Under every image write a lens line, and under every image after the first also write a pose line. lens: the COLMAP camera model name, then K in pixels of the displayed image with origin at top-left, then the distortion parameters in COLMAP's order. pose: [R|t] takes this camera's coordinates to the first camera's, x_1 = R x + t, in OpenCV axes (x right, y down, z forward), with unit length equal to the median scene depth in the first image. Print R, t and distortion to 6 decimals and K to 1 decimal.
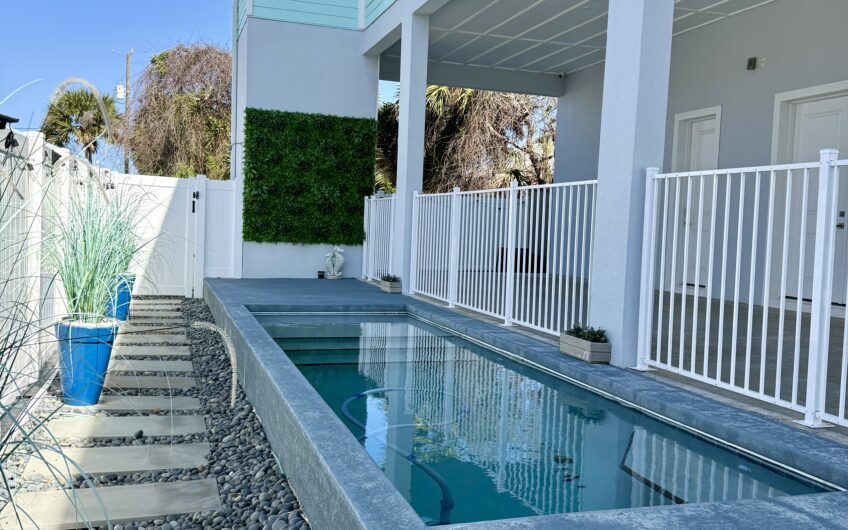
lens RADIAL K [[789.0, 0, 423.7], [0, 789.0, 263.9], [0, 0, 1]] dist [0.064014, 0.000000]
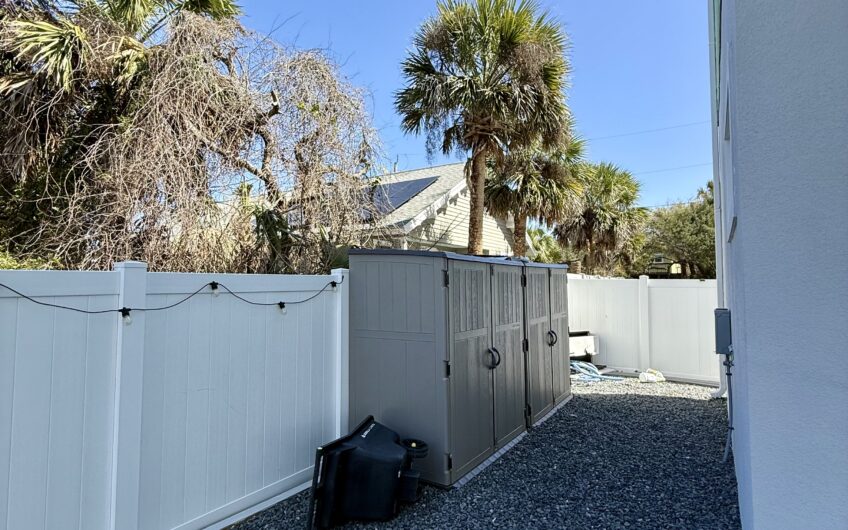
lens RADIAL K [[450.5, 0, 422.8], [0, 450.5, 261.6], [0, 0, 1]] dist [0.006086, 0.001435]
pose [[0.783802, 0.003143, 0.621003, 0.021316], [0.058677, 0.995139, -0.079096, -0.058461], [-0.618233, 0.098434, 0.779807, 0.693842]]
